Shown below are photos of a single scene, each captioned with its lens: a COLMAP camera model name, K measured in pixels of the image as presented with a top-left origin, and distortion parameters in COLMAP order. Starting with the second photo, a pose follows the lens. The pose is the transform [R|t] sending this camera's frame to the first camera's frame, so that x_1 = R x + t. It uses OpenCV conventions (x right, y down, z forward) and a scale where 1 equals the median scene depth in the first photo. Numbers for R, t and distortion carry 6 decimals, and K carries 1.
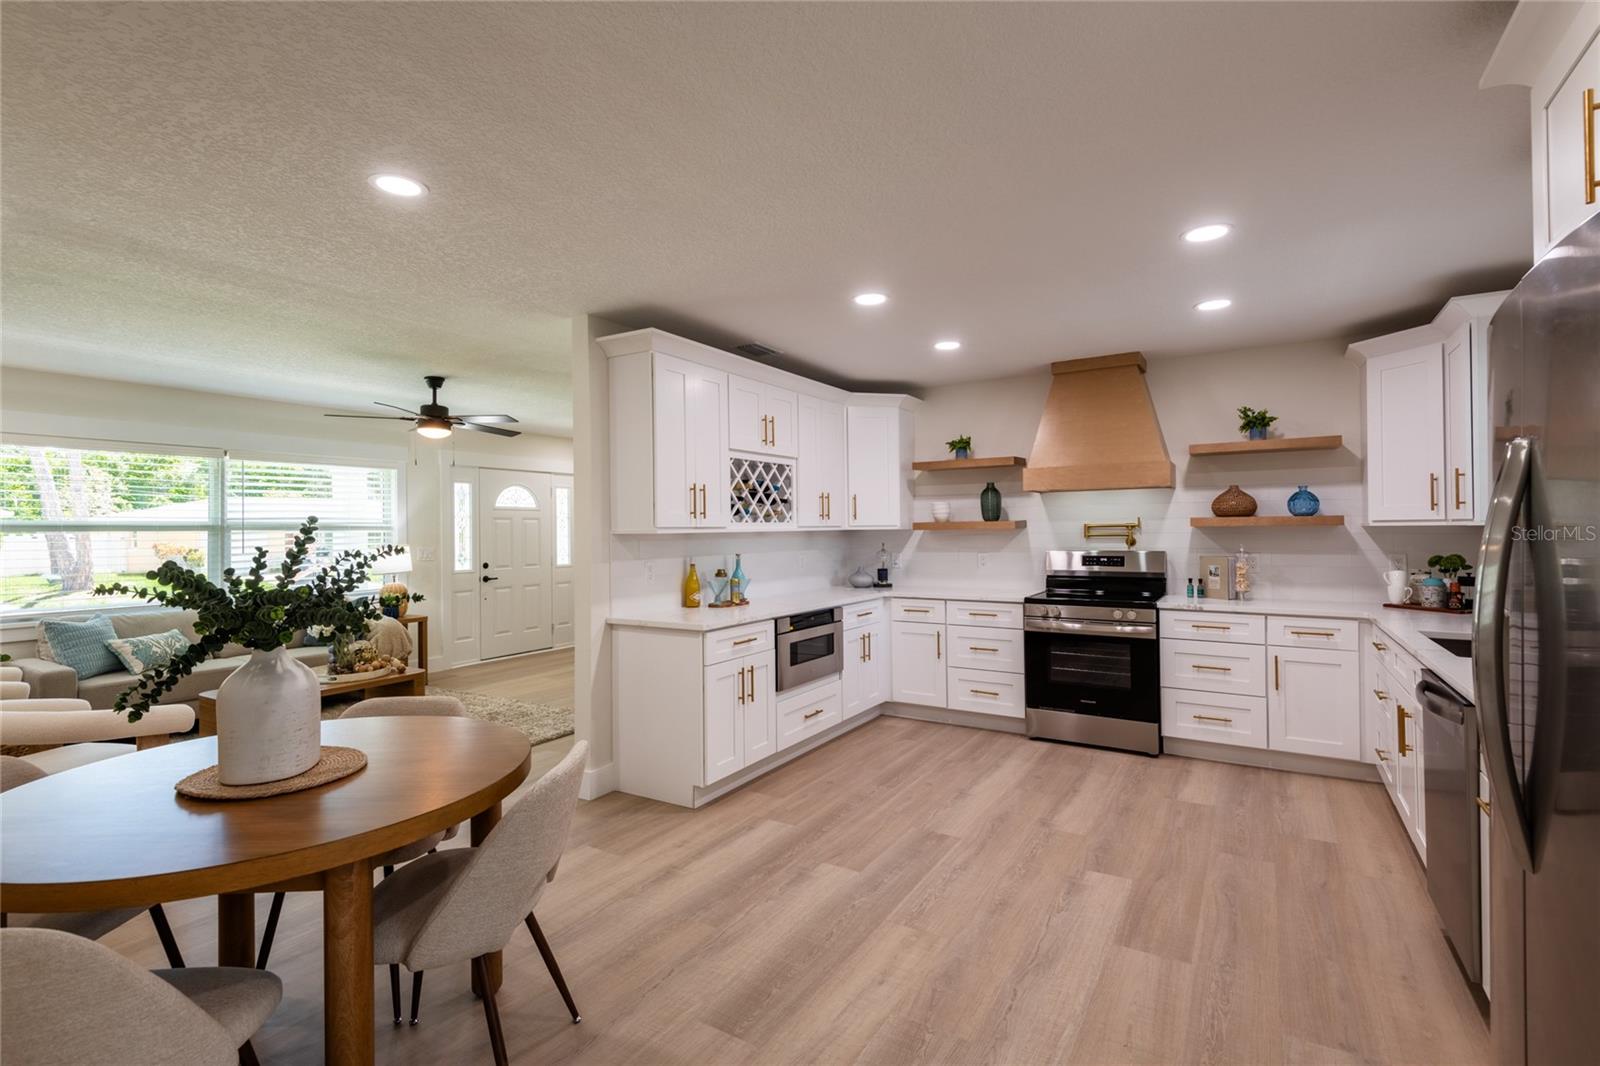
lens RADIAL K [[737.1, 0, 801.8], [0, 737.1, 522.3], [0, 0, 1]] dist [0.041851, -0.025134]
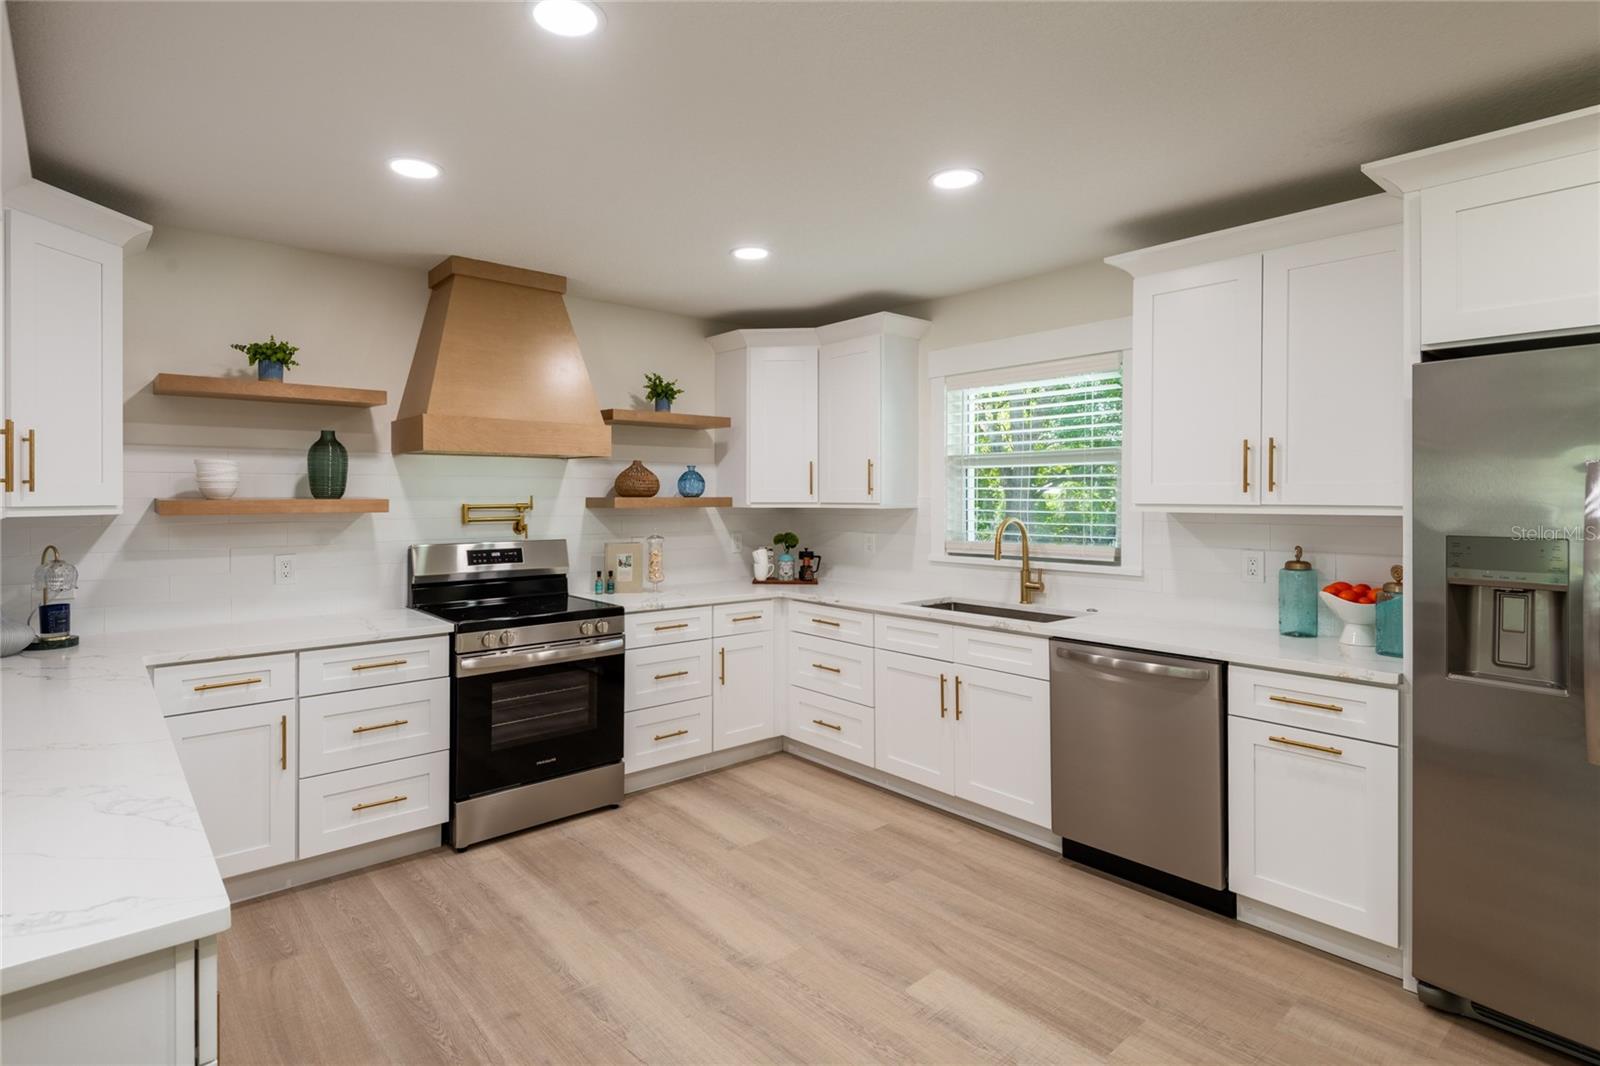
lens RADIAL K [[802.4, 0, 751.5], [0, 802.4, 500.2], [0, 0, 1]] dist [0.042182, -0.034854]
pose [[0.324909, 0.004358, 0.945735, -0.261113], [-0.011752, 0.999931, -0.000571, -0.004419], [-0.945672, -0.010929, 0.324938, 0.564541]]
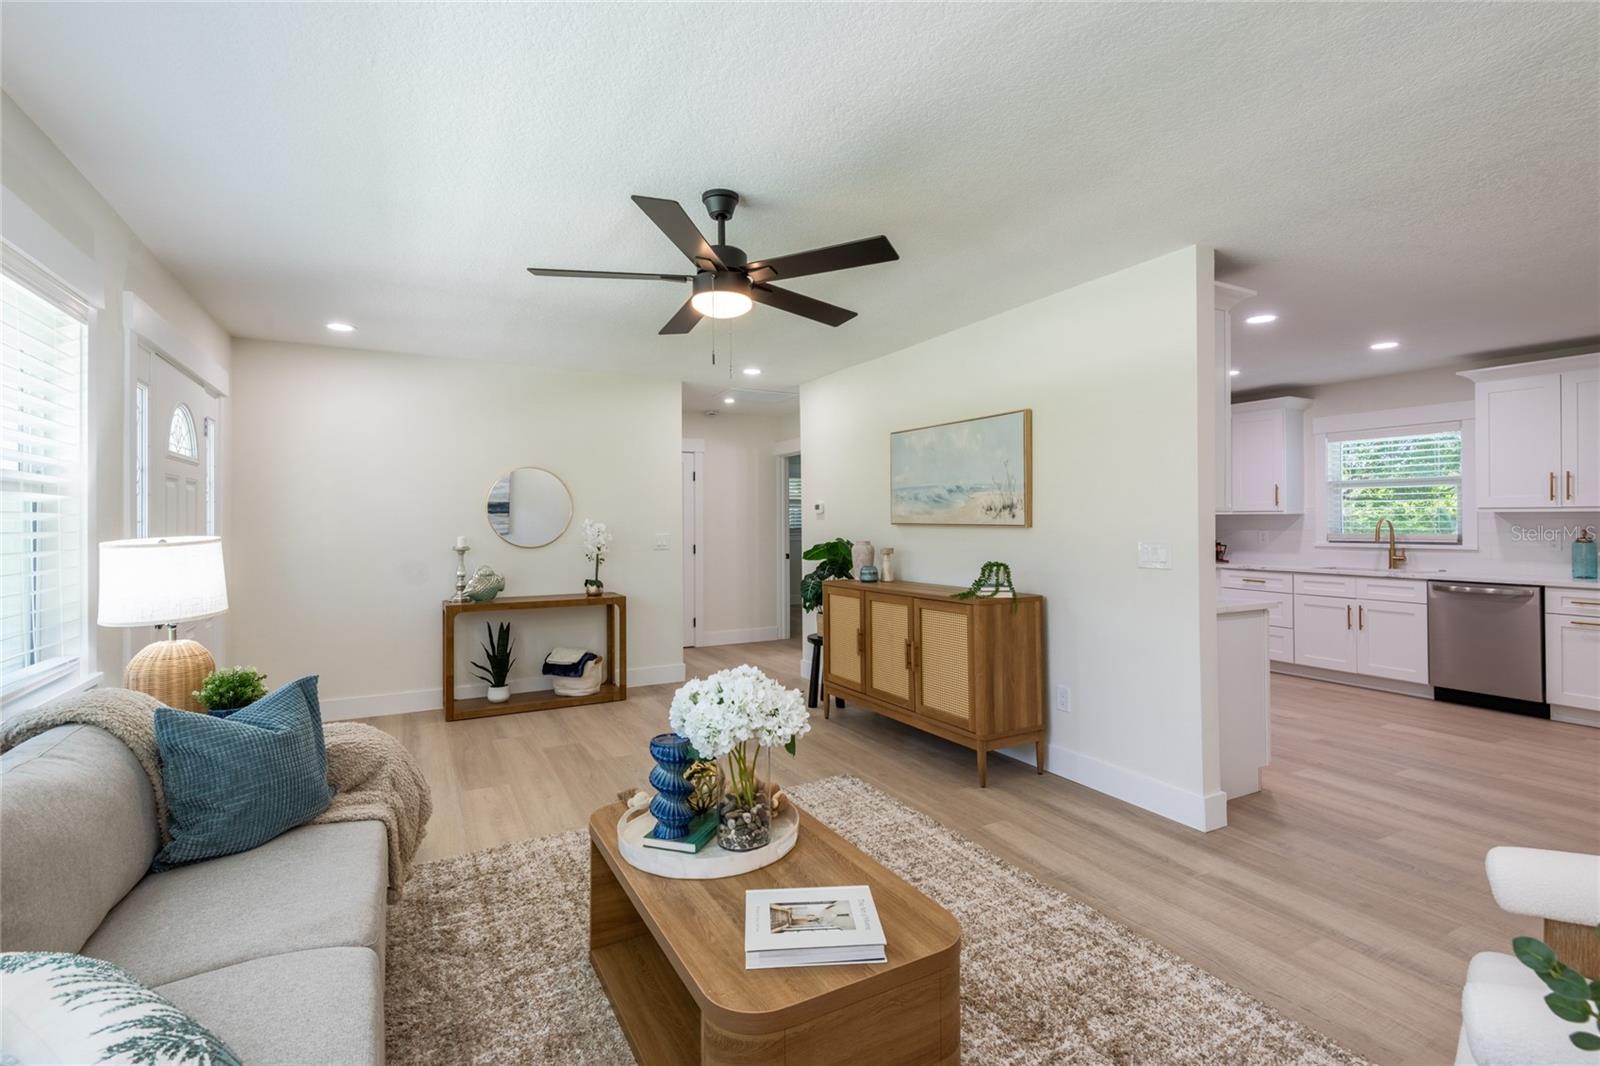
lens RADIAL K [[737.1, 0, 801.8], [0, 737.1, 522.3], [0, 0, 1]] dist [0.041851, -0.025134]
pose [[0.498265, 0.005956, 0.867004, -1.025332], [-0.010585, 0.999944, -0.000786, 0.028814], [-0.866960, -0.008786, 0.498300, 0.808126]]
